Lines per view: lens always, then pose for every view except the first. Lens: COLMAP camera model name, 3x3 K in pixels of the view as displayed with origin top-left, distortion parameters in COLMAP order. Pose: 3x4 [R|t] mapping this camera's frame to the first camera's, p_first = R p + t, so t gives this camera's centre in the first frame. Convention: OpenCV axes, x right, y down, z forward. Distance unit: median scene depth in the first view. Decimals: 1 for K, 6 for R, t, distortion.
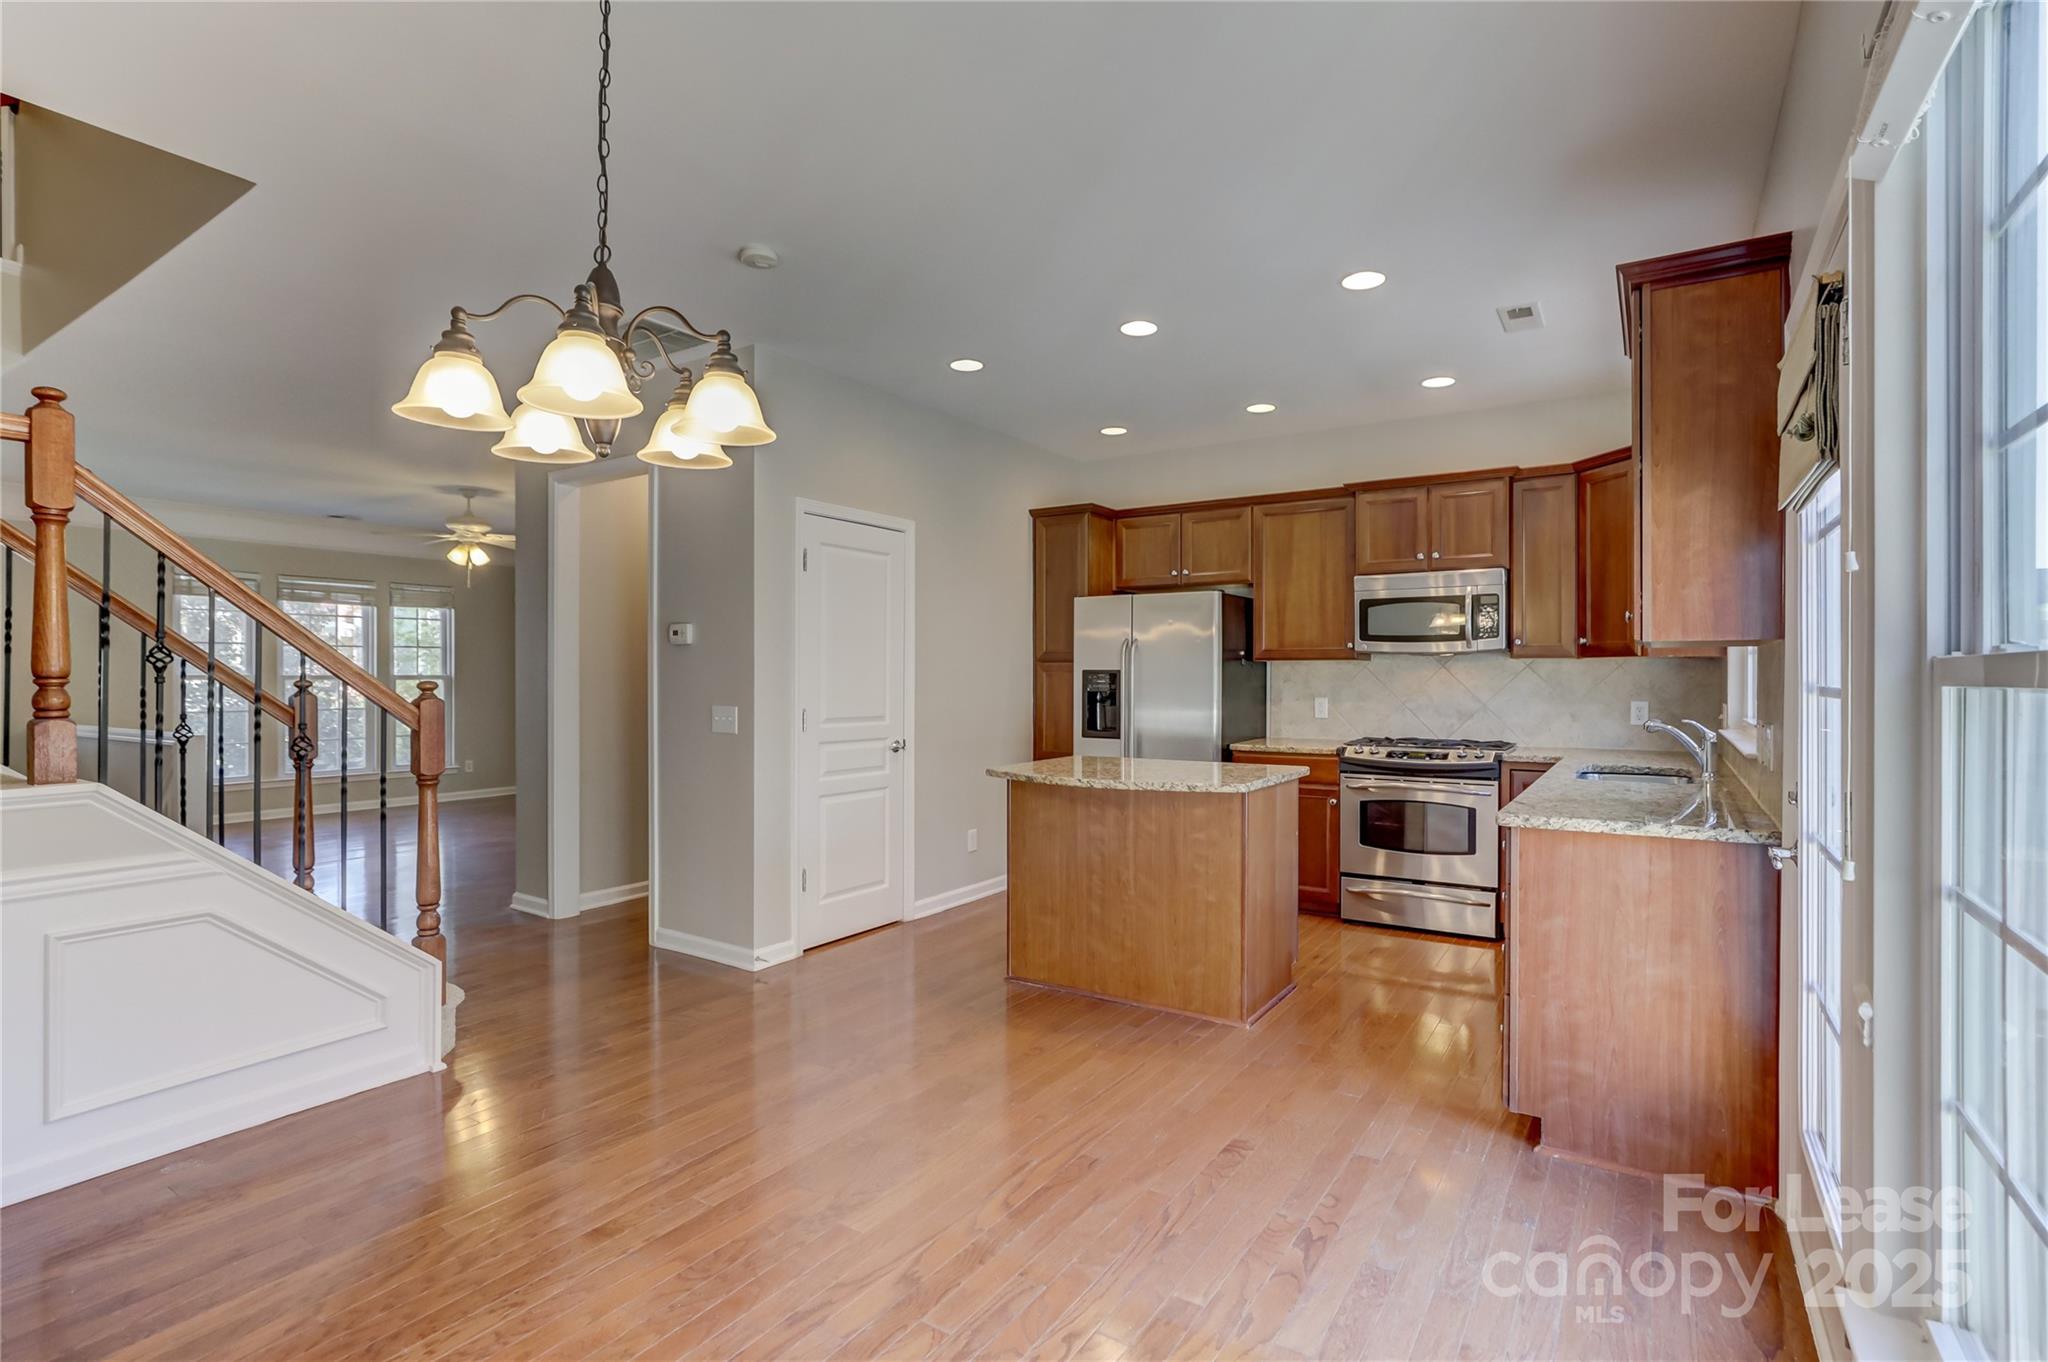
lens RADIAL K [[956.3, 0, 1024.0], [0, 956.3, 681.0], [0, 0, 1]] dist [-0.002779, -0.000372]
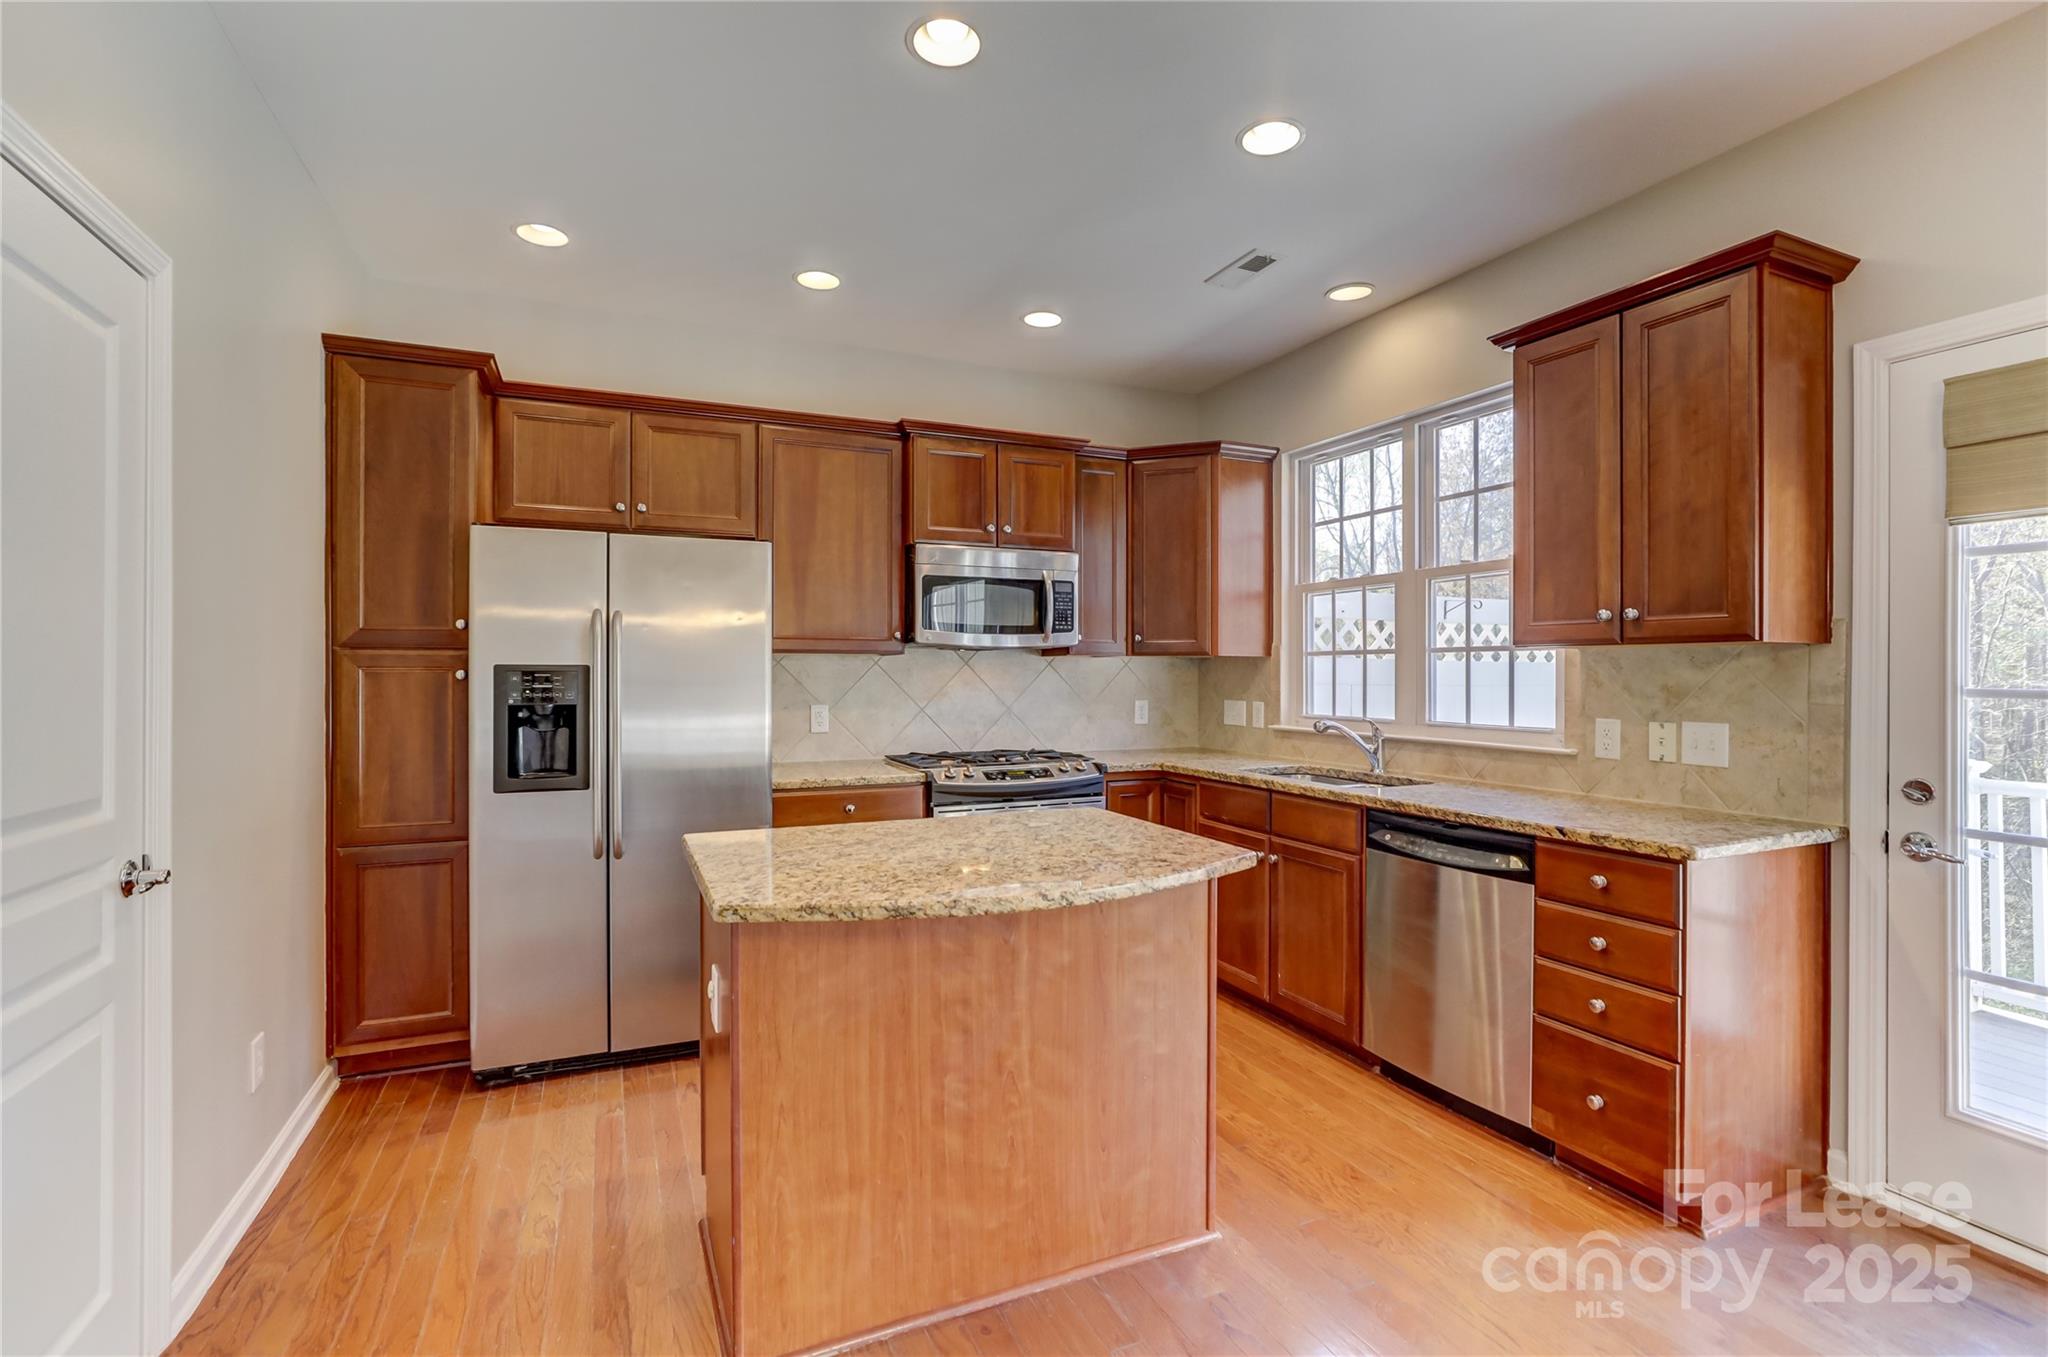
lens RADIAL K [[956.0, 0, 1027.3], [0, 956.0, 663.4], [0, 0, 1]] dist [-0.023274, 0.015396]
pose [[0.525287, 0.008289, 0.850884, -0.256427], [0.003251, 0.999926, -0.011748, -0.005693], [-0.850919, 0.008937, 0.525221, 0.540136]]
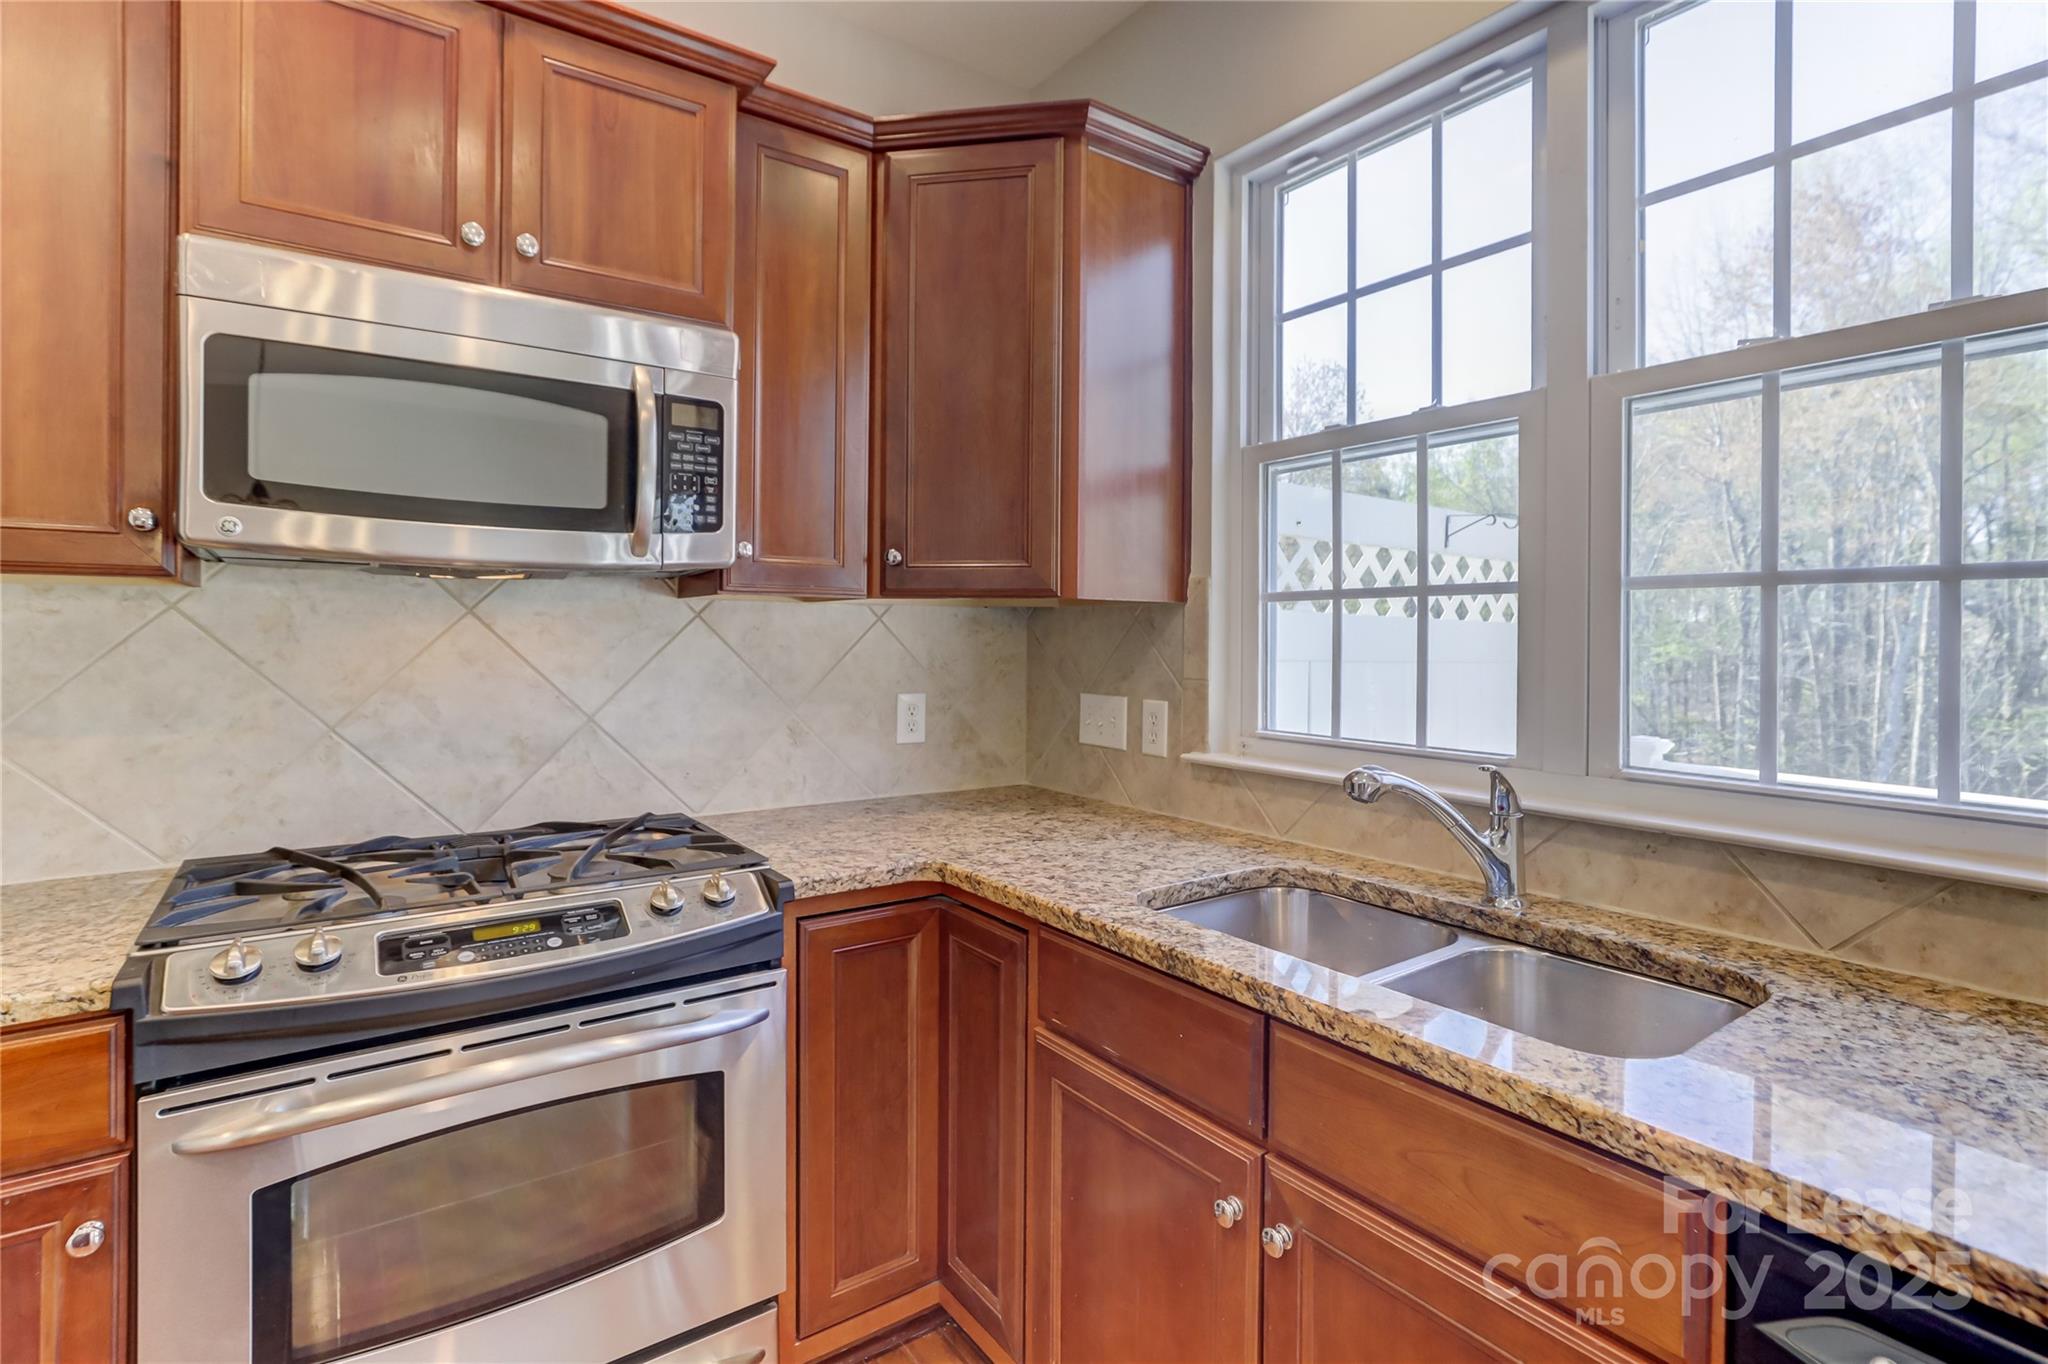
lens RADIAL K [[970.9, 0, 1050.2], [0, 970.9, 635.3], [0, 0, 1]] dist [-0.002004, -0.000706]
pose [[0.333741, 0.003531, 0.942658, 0.191831], [-0.002952, 0.999992, -0.002701, -0.006721], [-0.942660, -0.001882, 0.333749, 0.723759]]
